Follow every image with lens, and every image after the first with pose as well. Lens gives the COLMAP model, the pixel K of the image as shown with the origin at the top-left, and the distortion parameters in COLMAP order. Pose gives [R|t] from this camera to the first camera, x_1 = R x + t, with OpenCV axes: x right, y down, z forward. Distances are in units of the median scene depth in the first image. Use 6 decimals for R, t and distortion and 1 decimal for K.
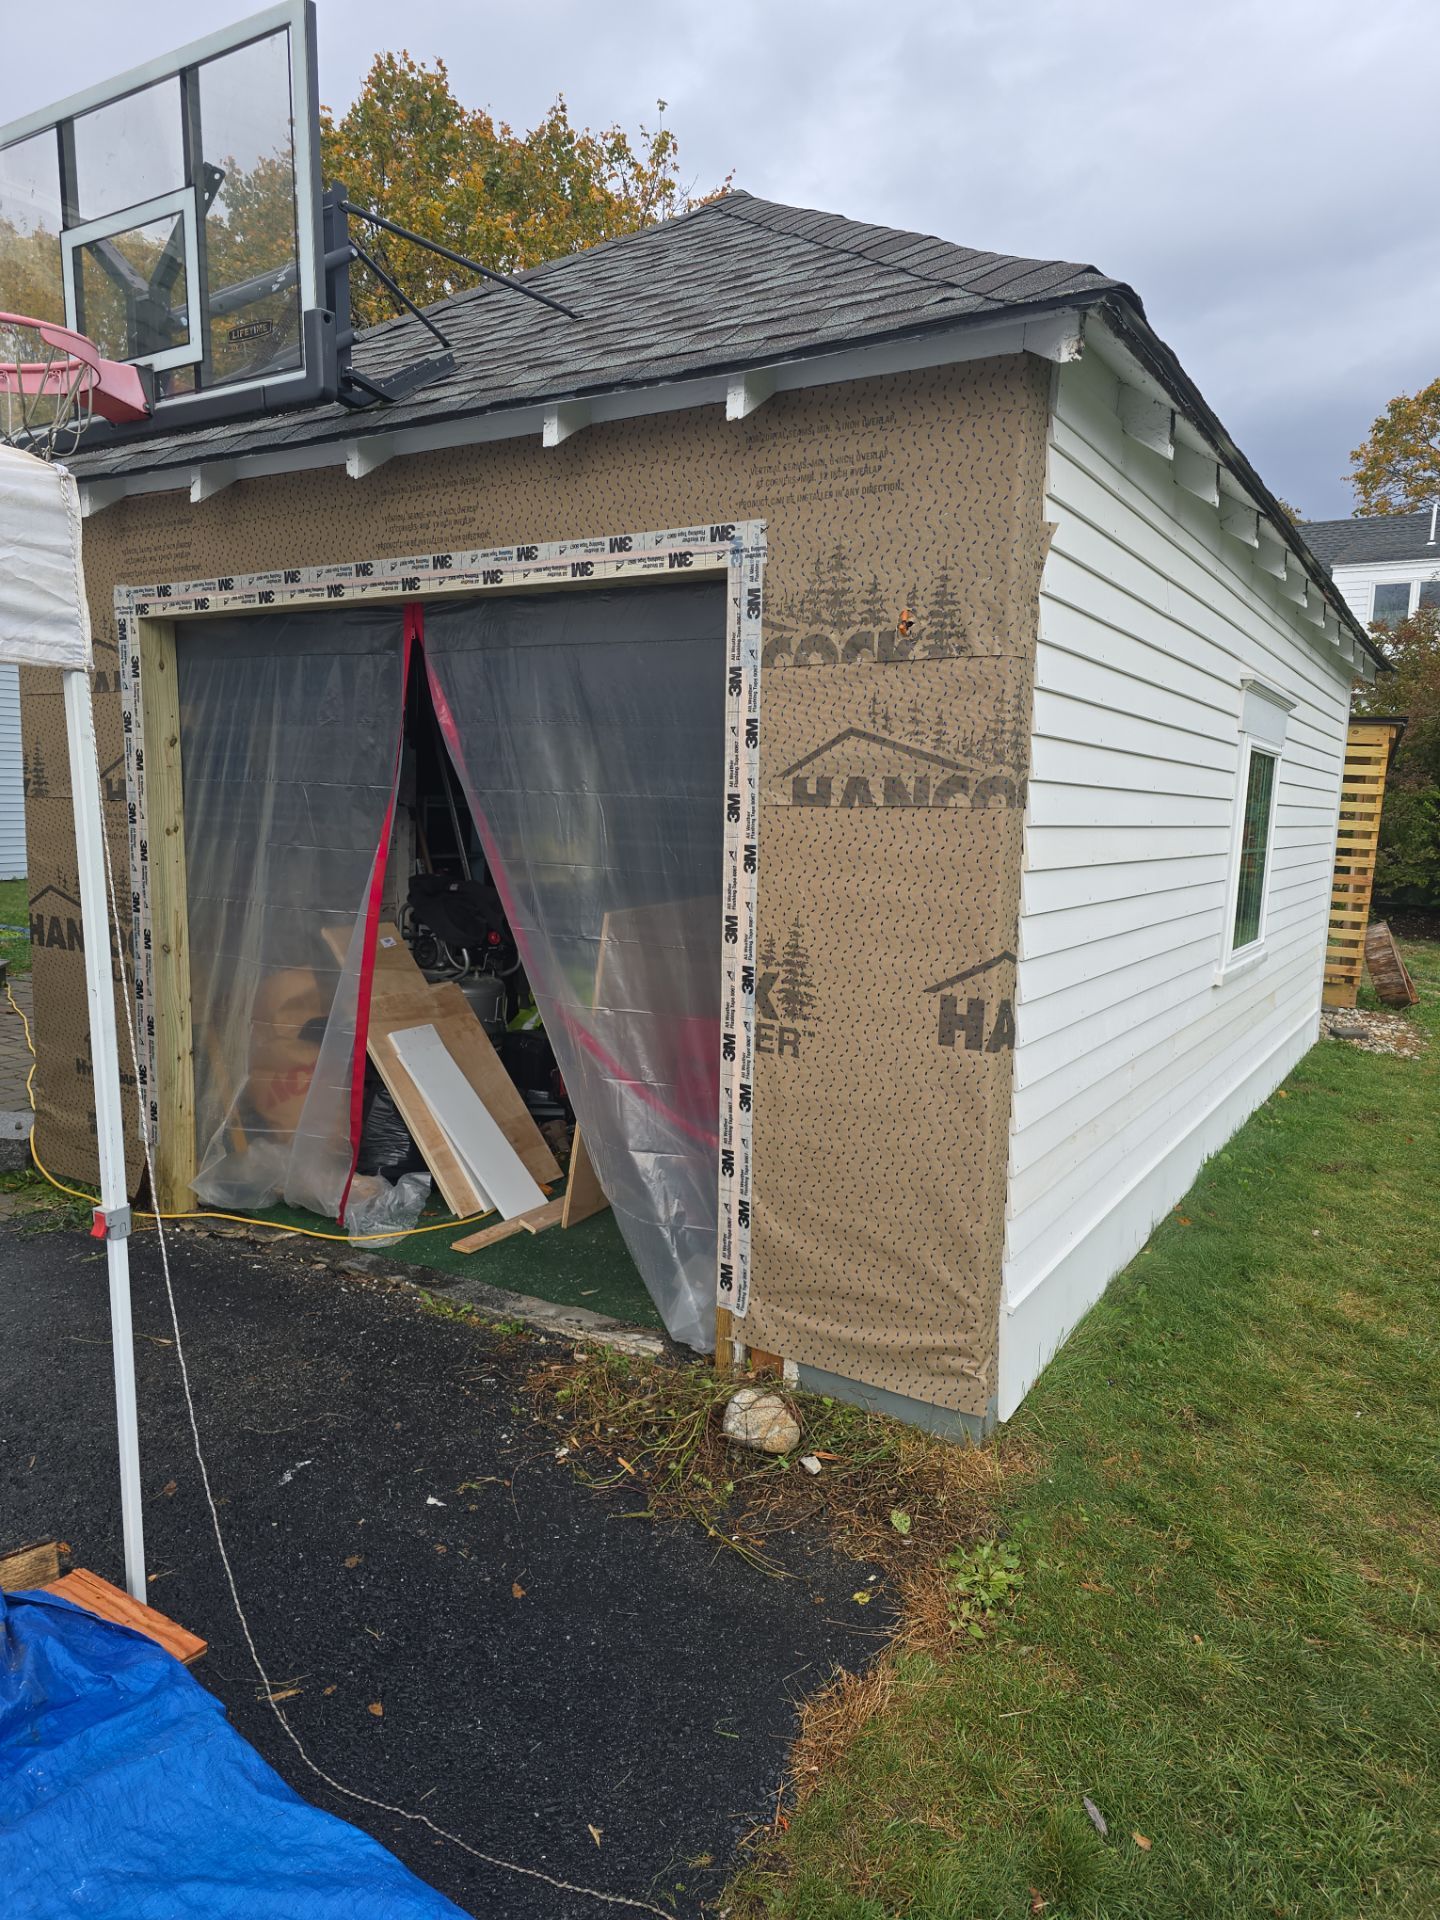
lens RADIAL K [[1257.2, 0, 720.0], [0, 1257.2, 960.0], [0, 0, 1]] dist [0.078665, -0.089463]
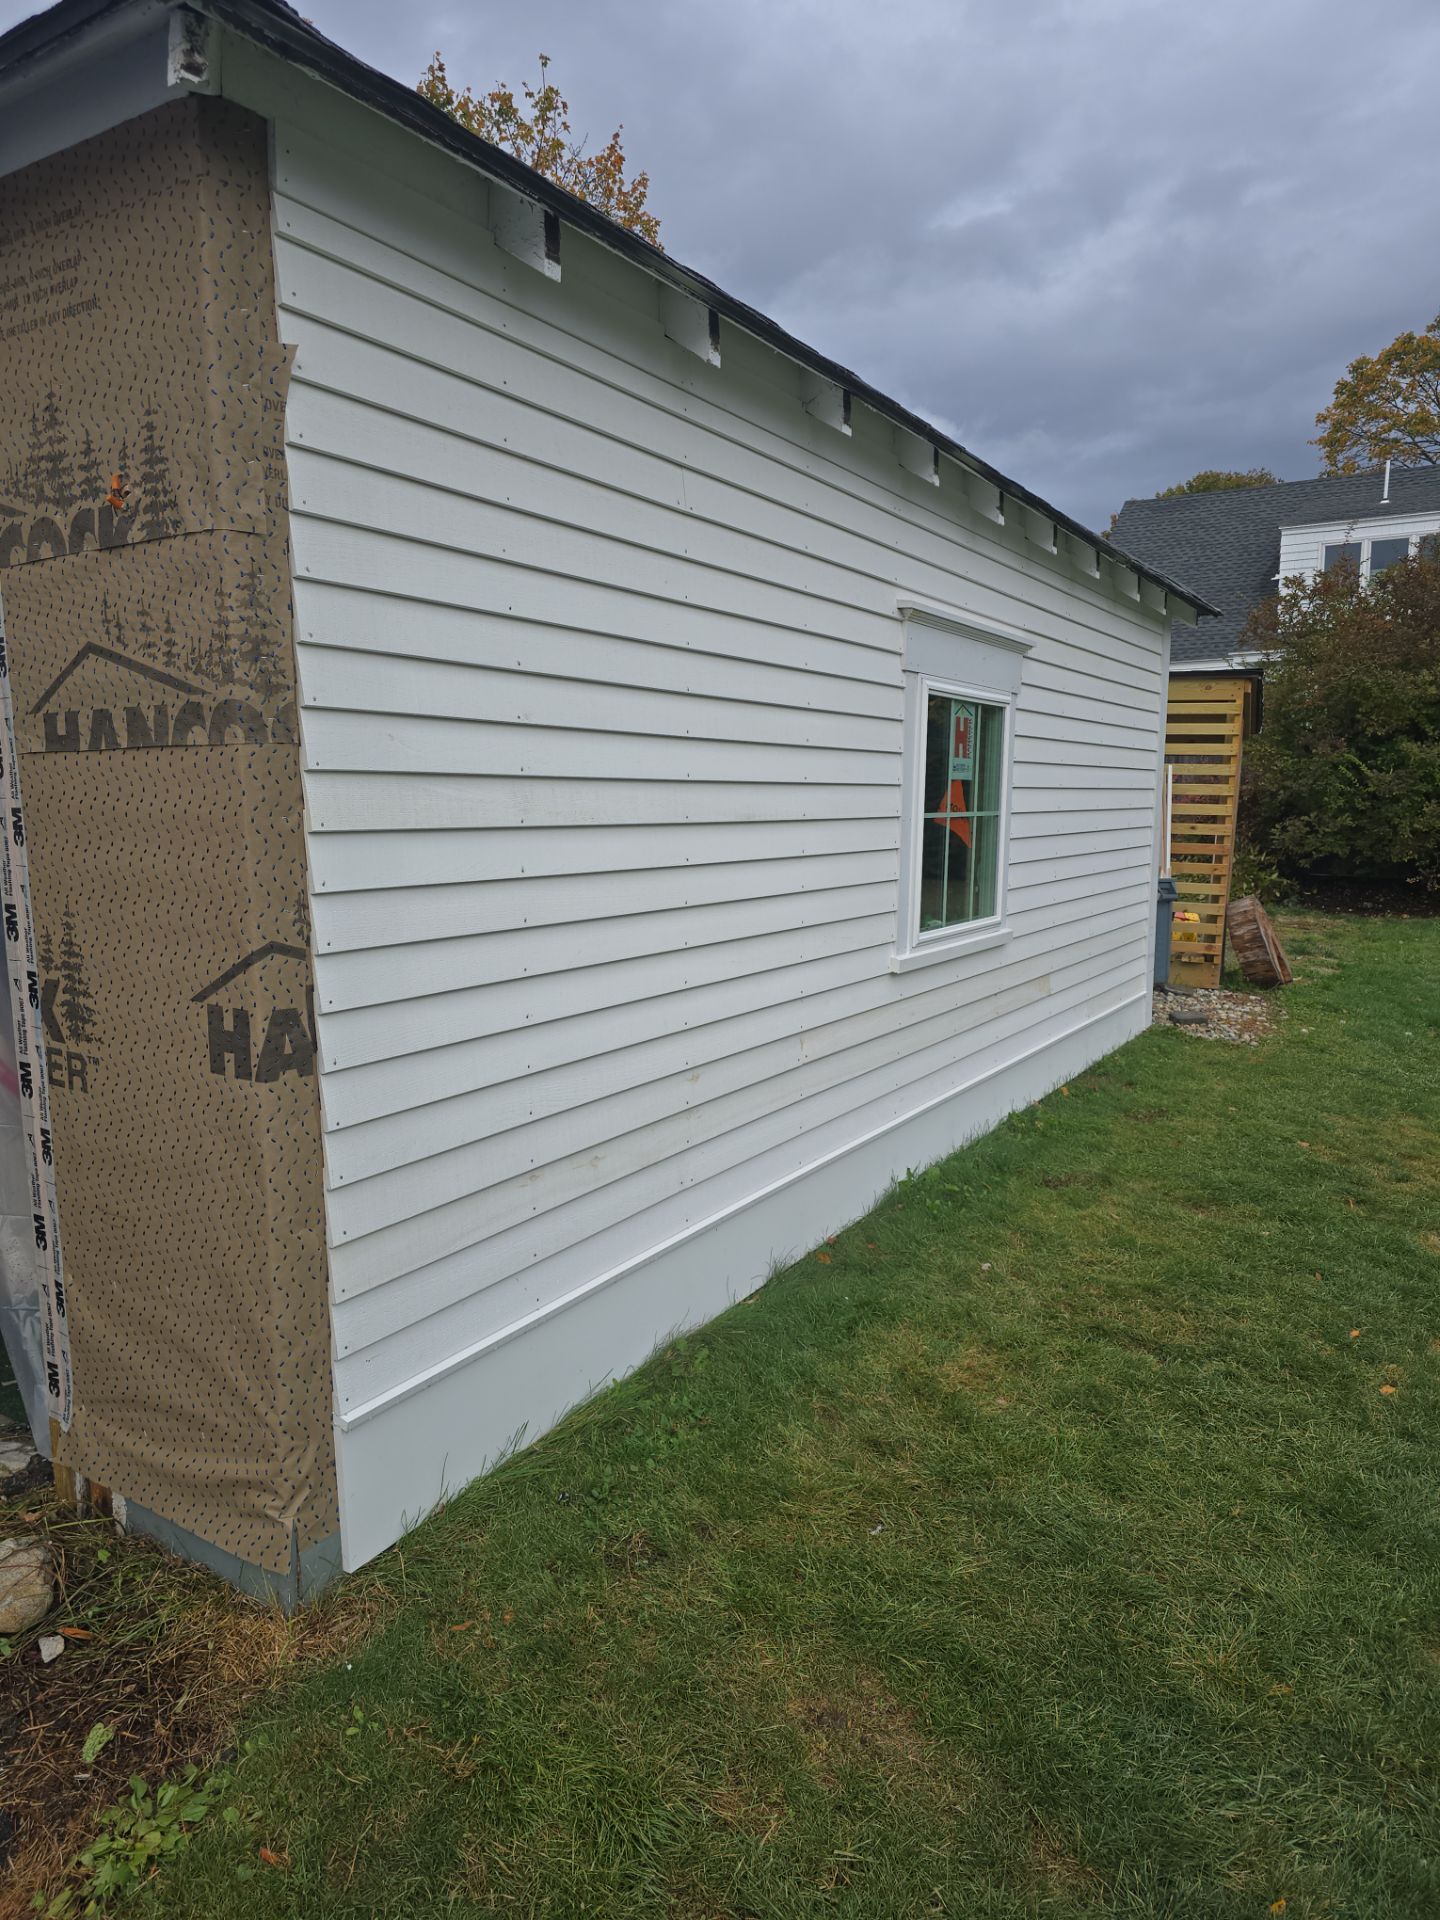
lens RADIAL K [[1257.2, 0, 720.0], [0, 1257.2, 960.0], [0, 0, 1]] dist [0.078665, -0.089463]
pose [[0.999588, -0.027455, -0.008320, 0.462666], [0.027502, 0.999606, 0.005692, 0.005472], [0.008161, -0.005919, 0.999949, 0.257044]]
